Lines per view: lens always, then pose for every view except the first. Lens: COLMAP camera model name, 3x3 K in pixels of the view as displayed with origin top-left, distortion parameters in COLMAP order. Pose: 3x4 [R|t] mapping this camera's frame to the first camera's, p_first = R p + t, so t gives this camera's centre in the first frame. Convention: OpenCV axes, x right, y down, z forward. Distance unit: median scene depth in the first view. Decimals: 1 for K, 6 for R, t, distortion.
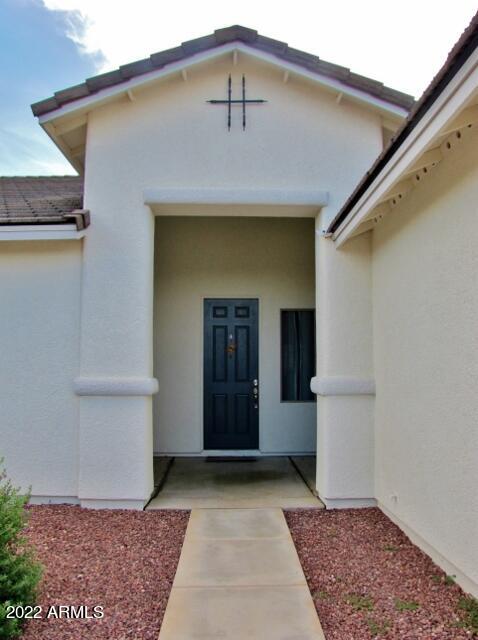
lens RADIAL K [[533.9, 0, 241.9], [0, 533.9, 319.3], [0, 0, 1]] dist [-0.175476, 0.160833]
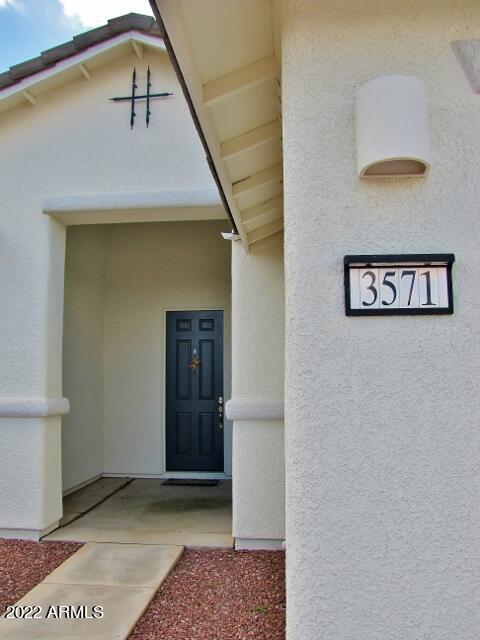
lens RADIAL K [[533.9, 0, 240.5], [0, 533.9, 320.4], [0, 0, 1]] dist [-0.175476, 0.160833]
pose [[0.993541, -0.014088, -0.112596, 0.261868], [0.011971, 0.999739, -0.019461, -0.004366], [0.112841, 0.017988, 0.993450, 0.119712]]
